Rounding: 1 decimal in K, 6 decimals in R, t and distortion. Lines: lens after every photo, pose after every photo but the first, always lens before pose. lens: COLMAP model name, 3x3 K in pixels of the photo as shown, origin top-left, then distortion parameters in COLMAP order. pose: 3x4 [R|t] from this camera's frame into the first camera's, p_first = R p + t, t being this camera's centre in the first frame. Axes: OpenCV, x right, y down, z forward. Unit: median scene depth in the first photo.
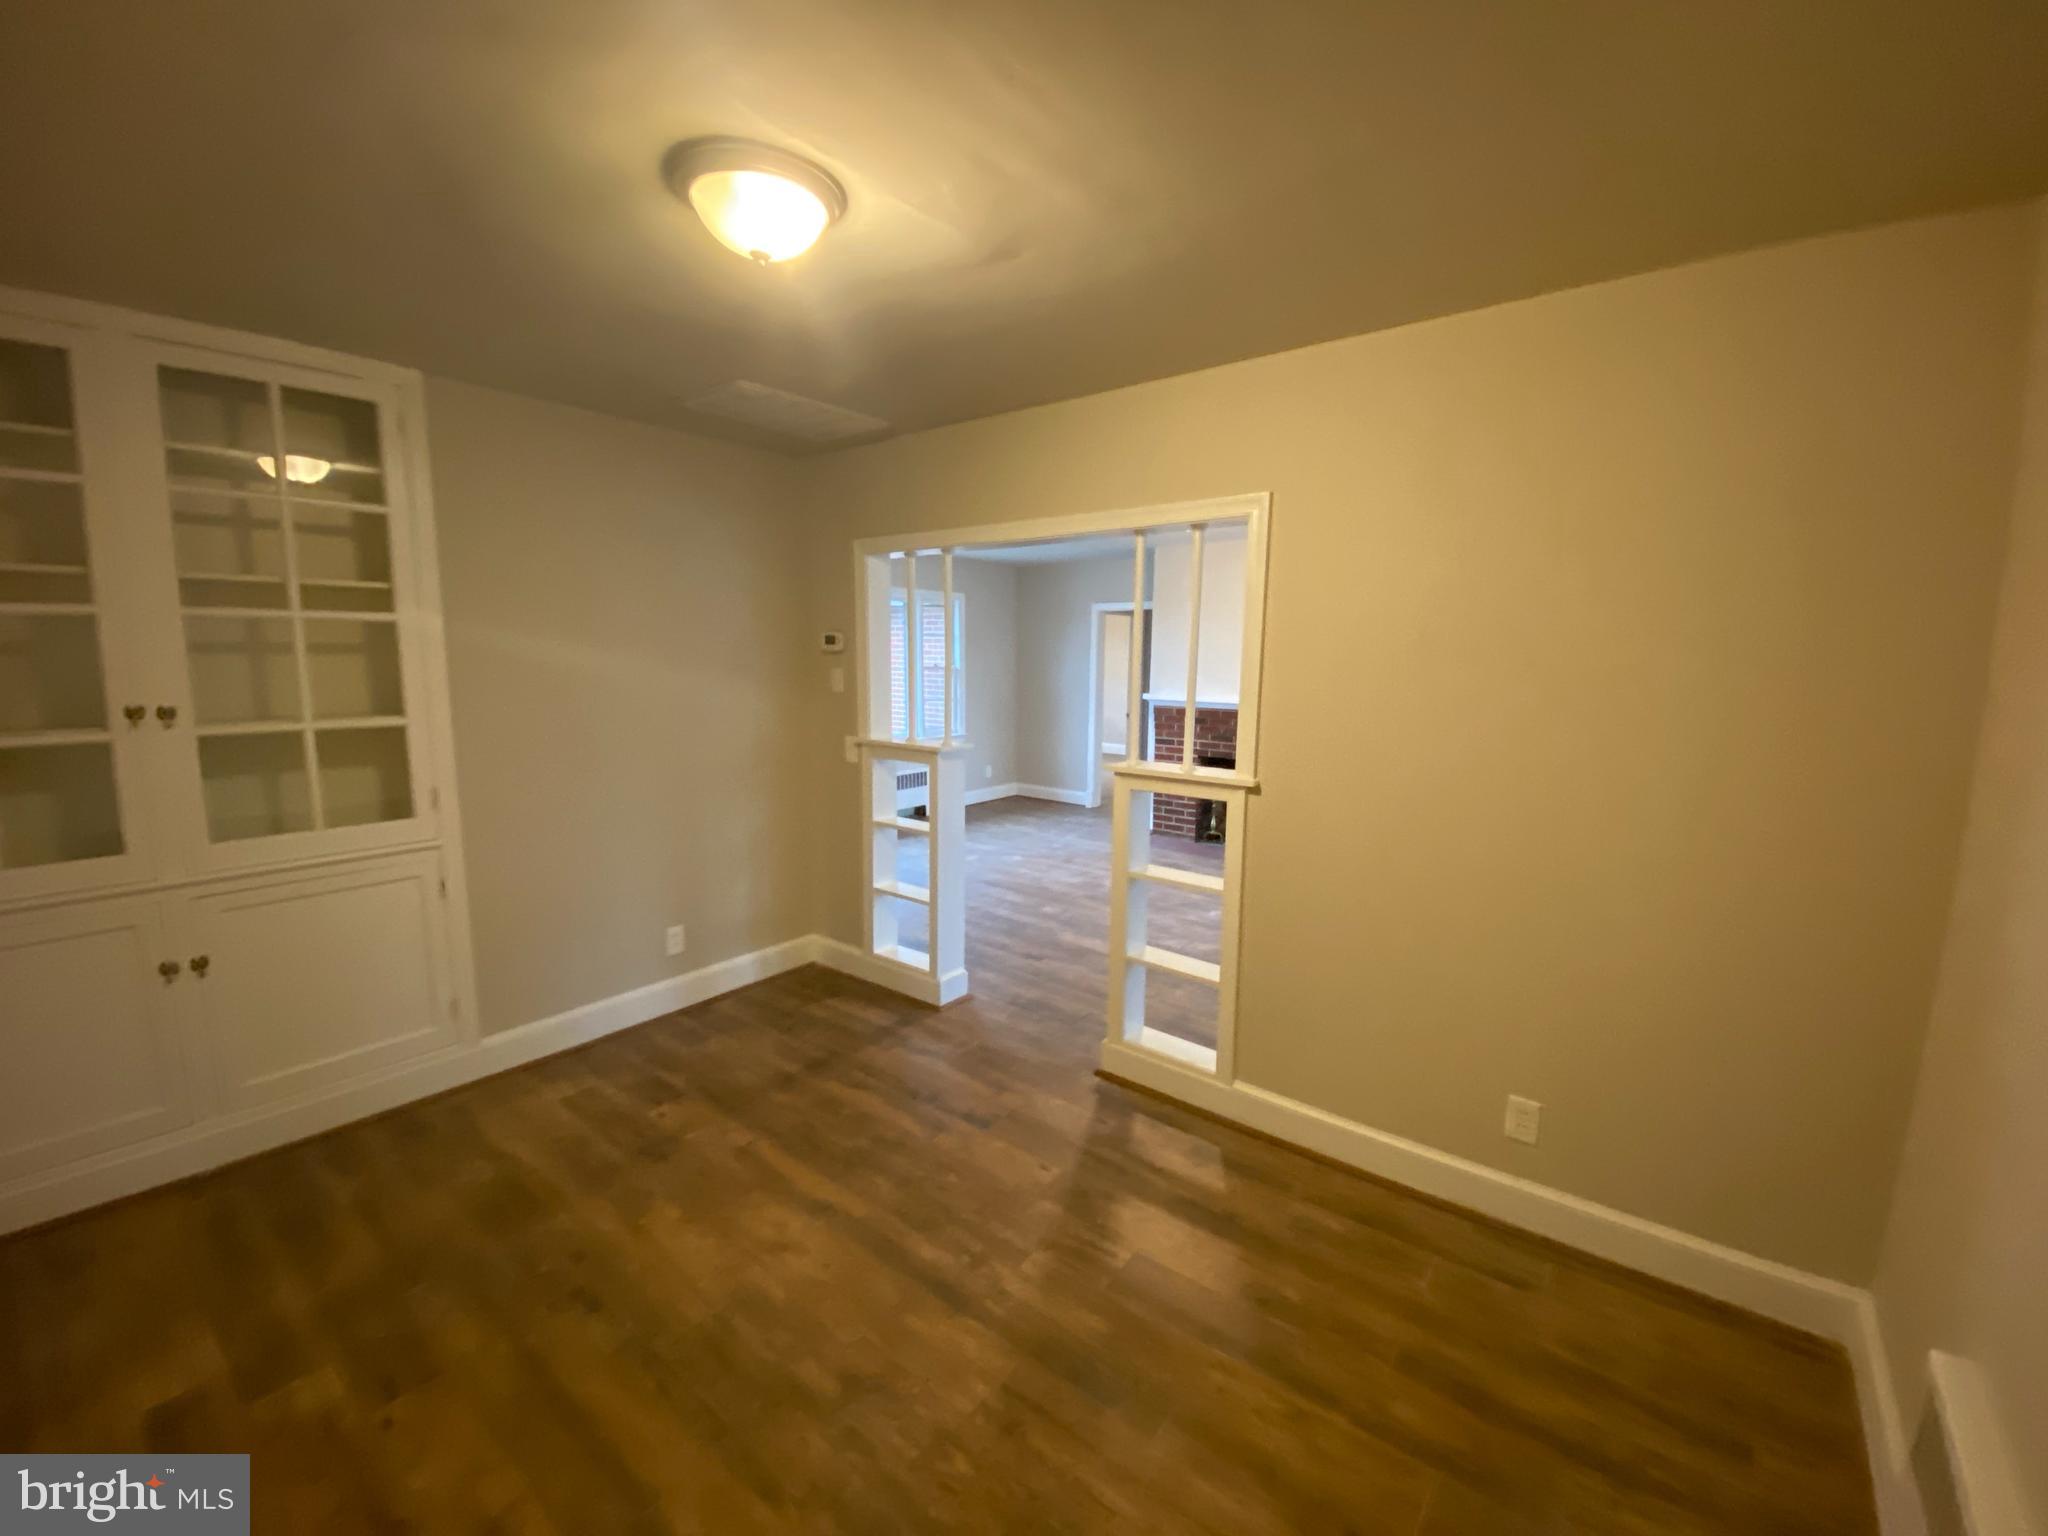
lens RADIAL K [[824.6, 0, 1025.6], [0, 824.6, 764.7], [0, 0, 1]] dist [0.033656, -0.028418]
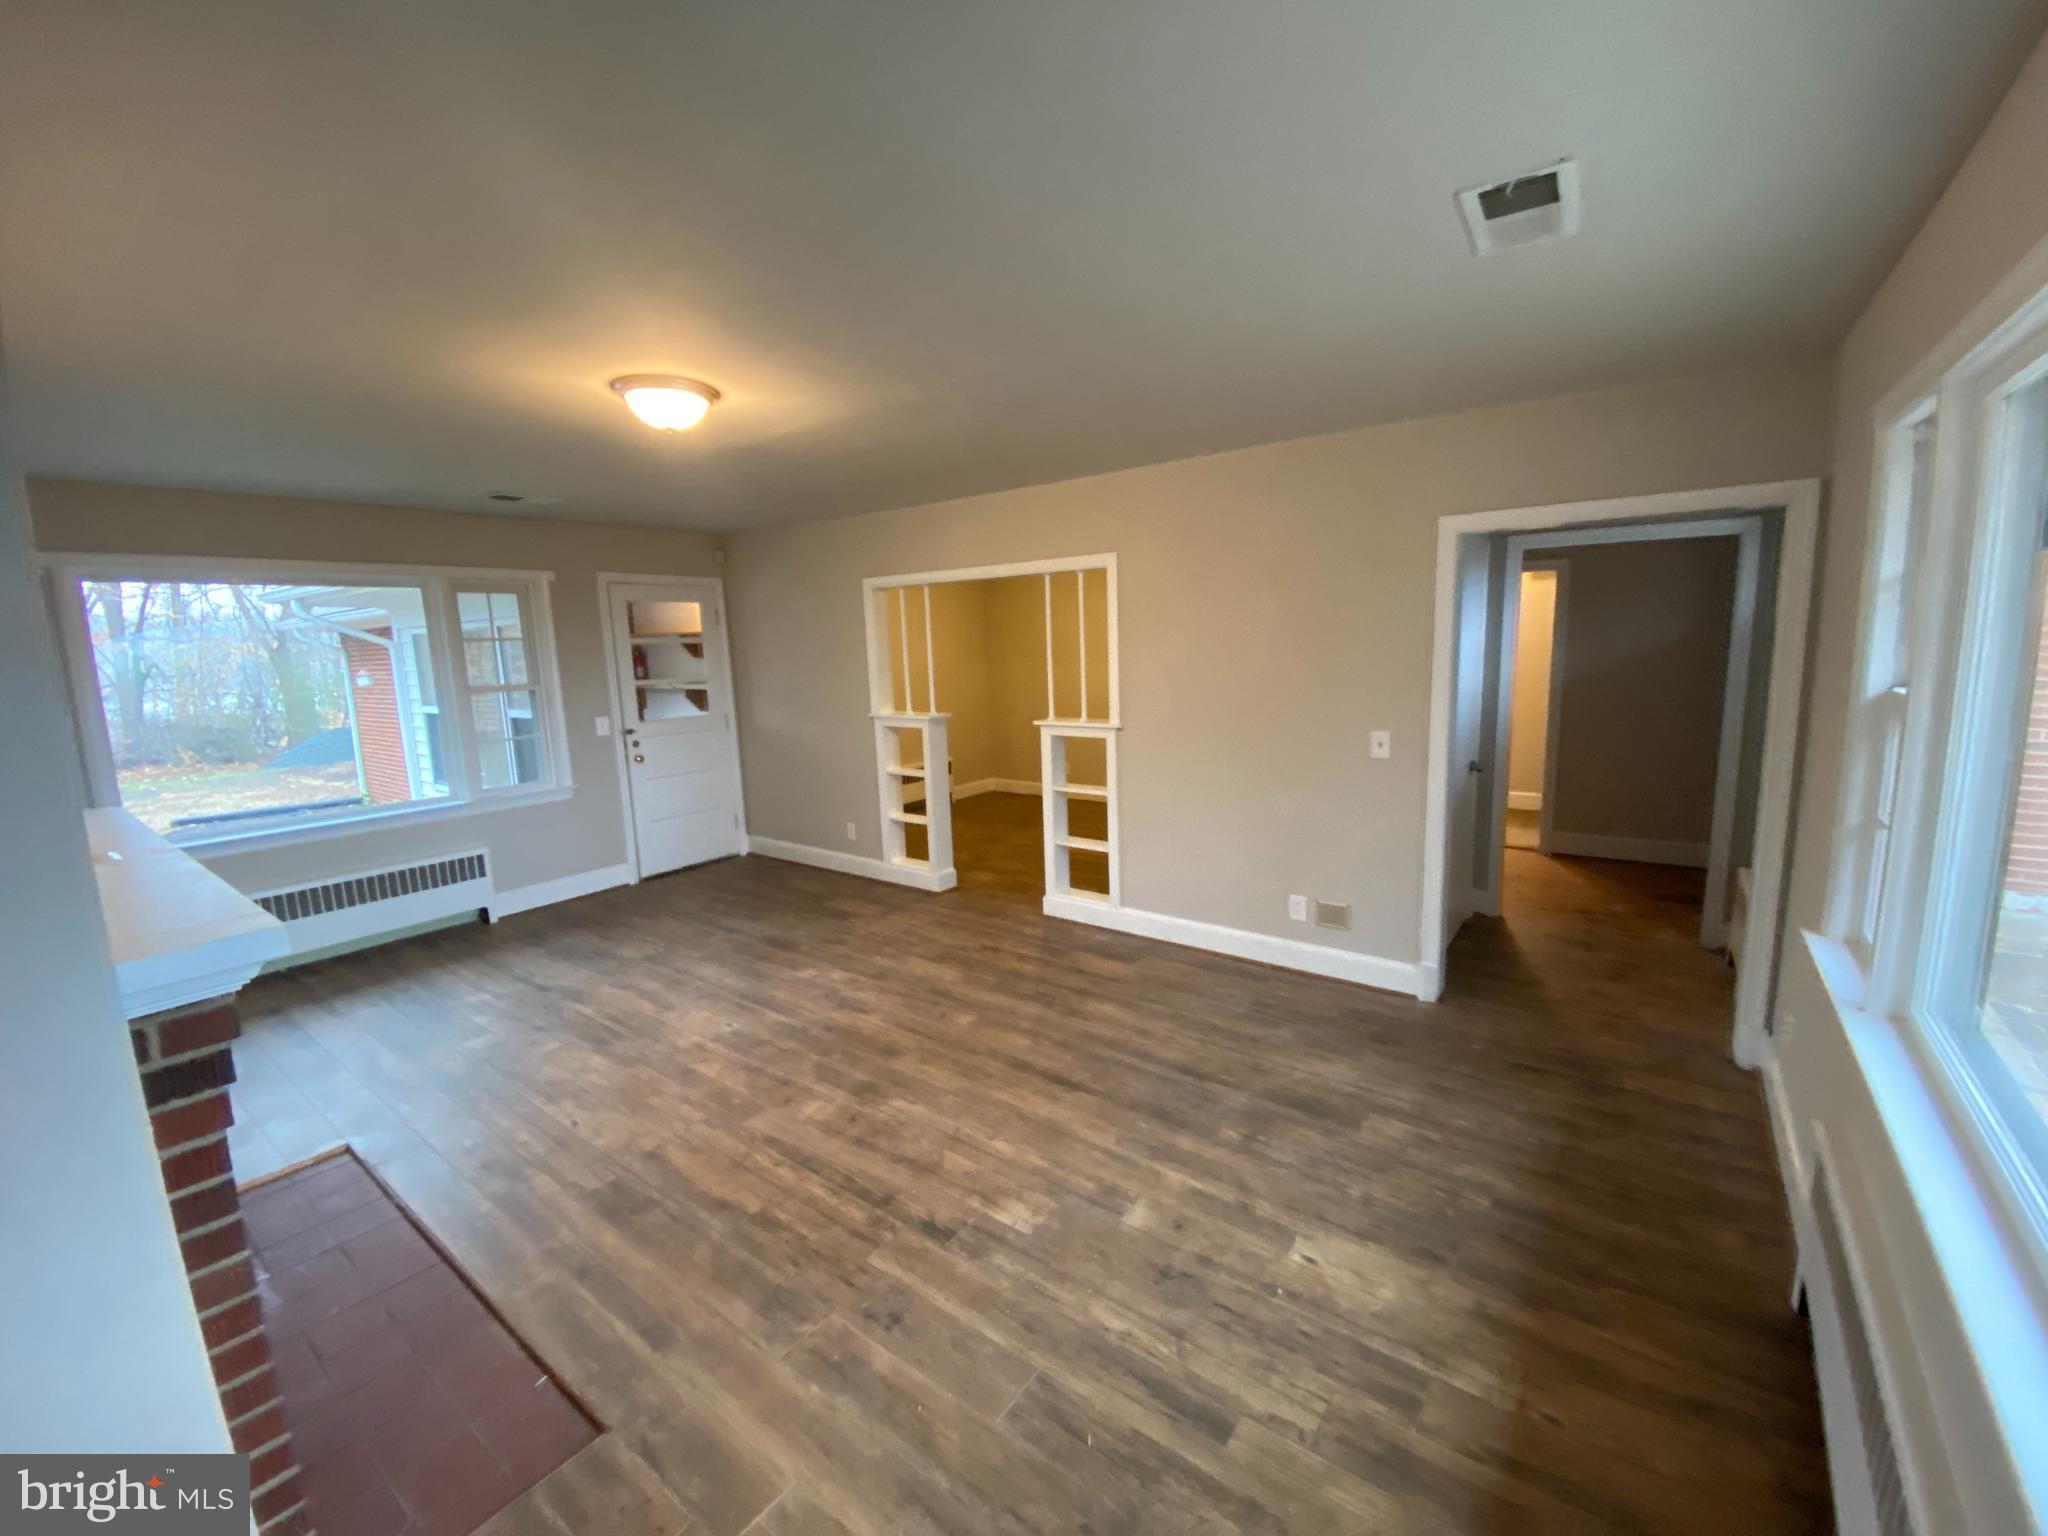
lens RADIAL K [[824.6, 0, 1025.6], [0, 824.6, 764.7], [0, 0, 1]] dist [0.033656, -0.028418]
pose [[-0.999482, 0.022214, -0.023295, -0.023742], [0.014754, 0.959349, 0.281837, -0.421341], [0.028609, 0.281348, -0.959179, 2.942329]]
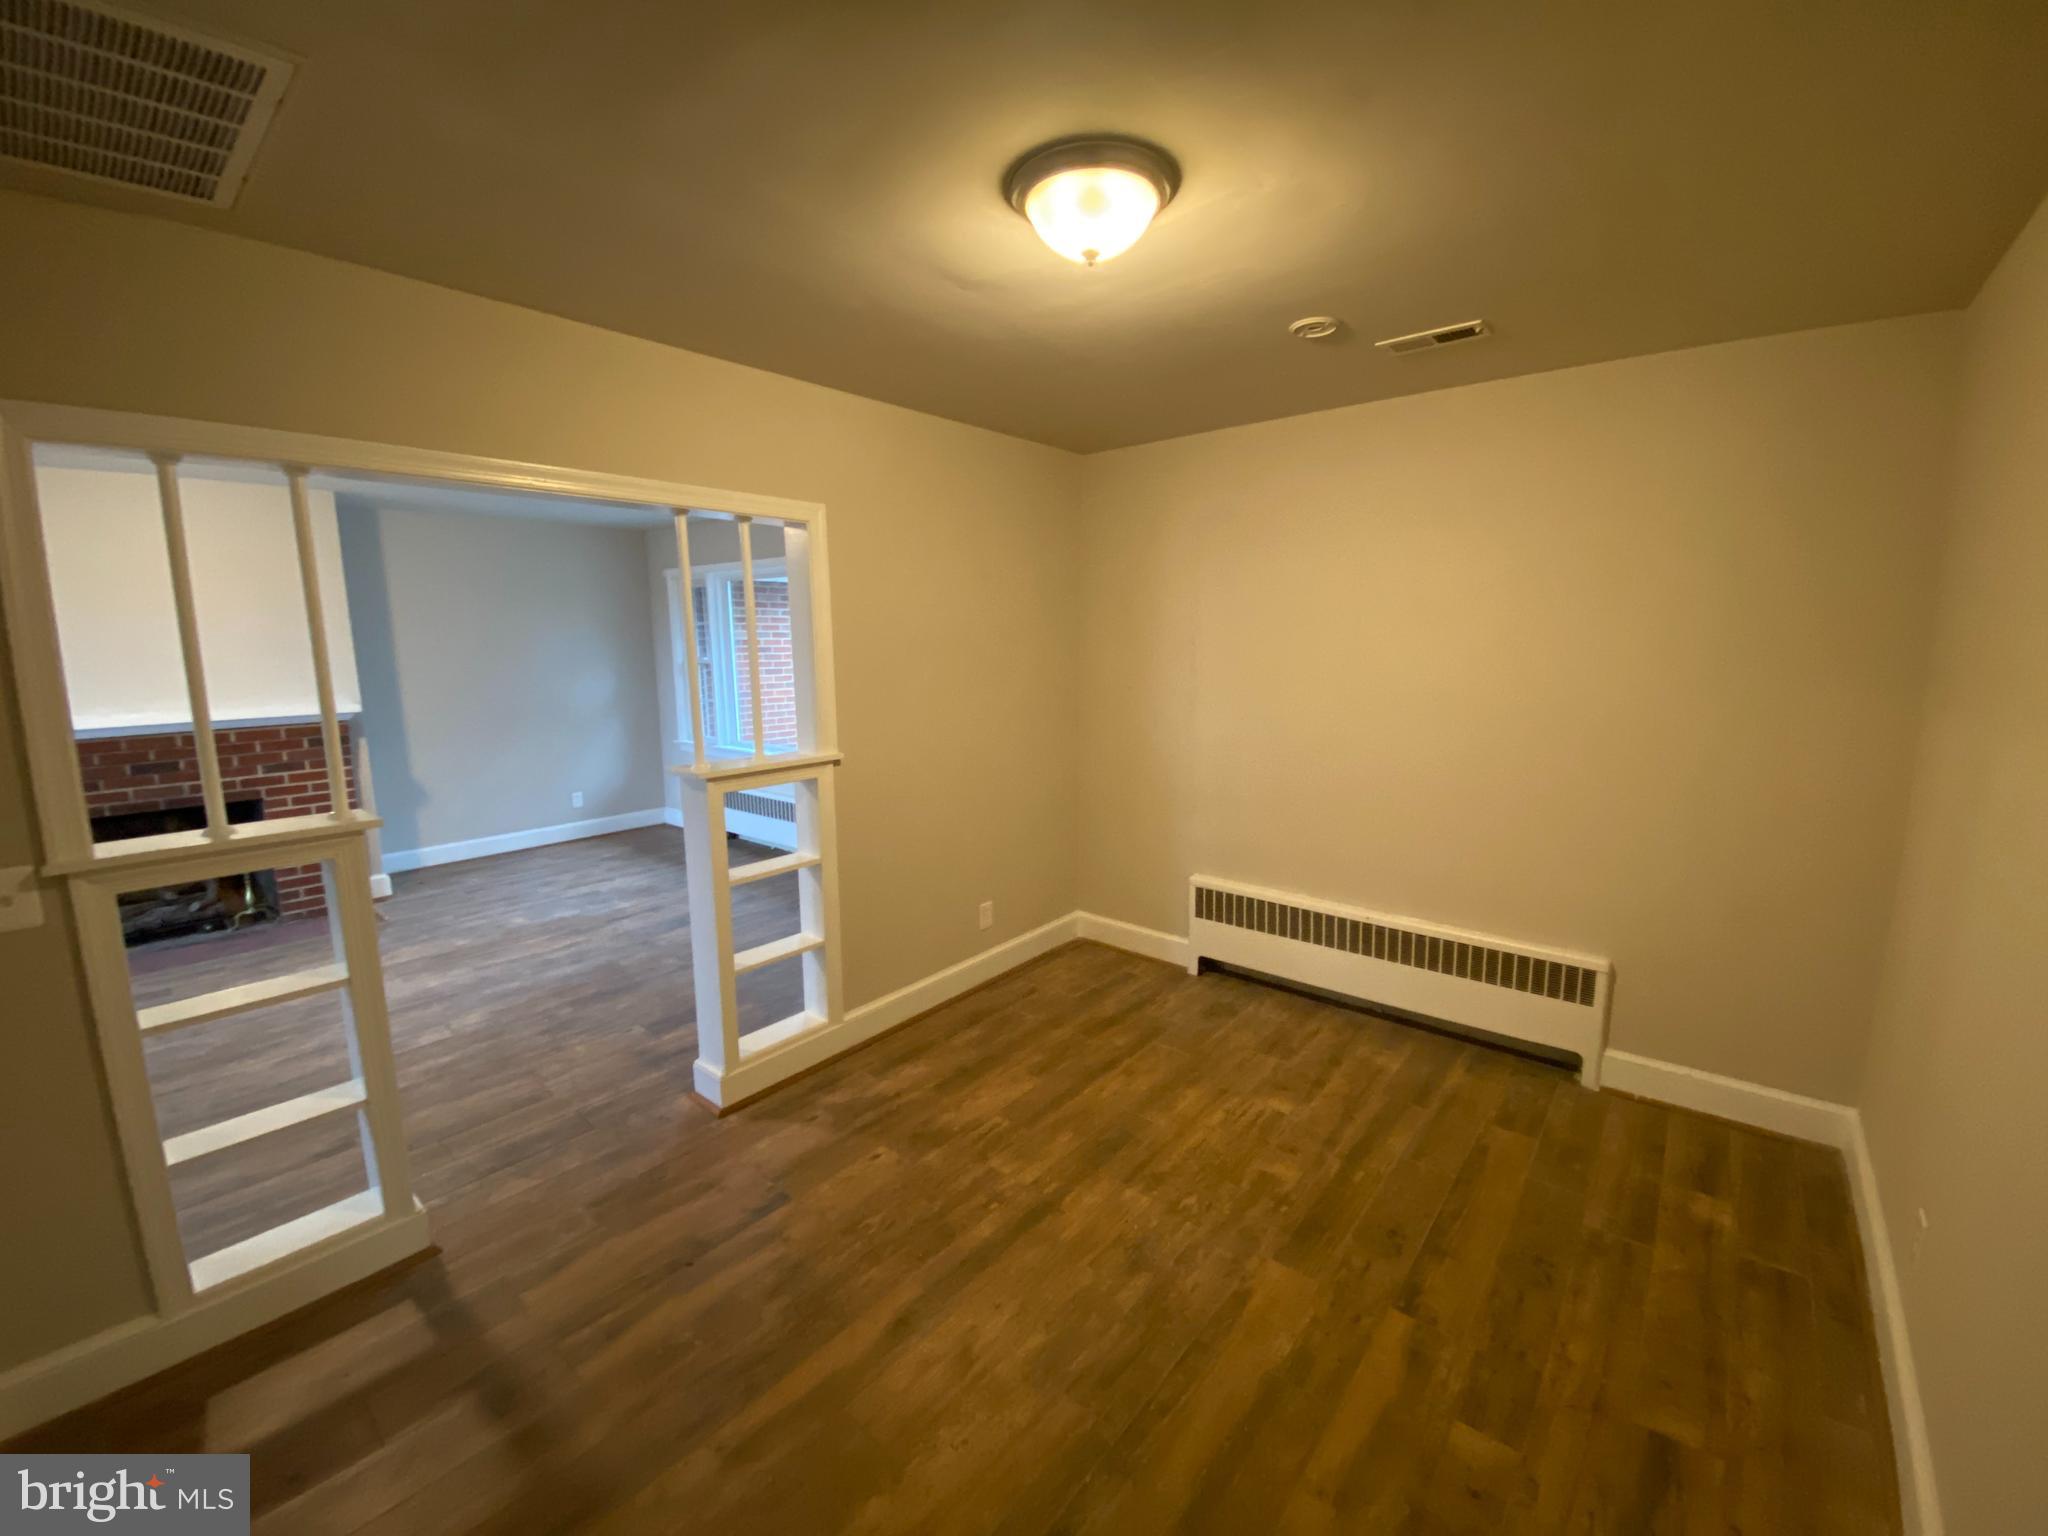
lens RADIAL K [[824.6, 0, 1025.6], [0, 824.6, 764.7], [0, 0, 1]] dist [0.033656, -0.028418]
pose [[0.028542, -0.164774, 0.985918, -0.819559], [0.144811, 0.976597, 0.159024, -0.105161], [-0.989048, 0.138233, 0.051735, 0.646832]]
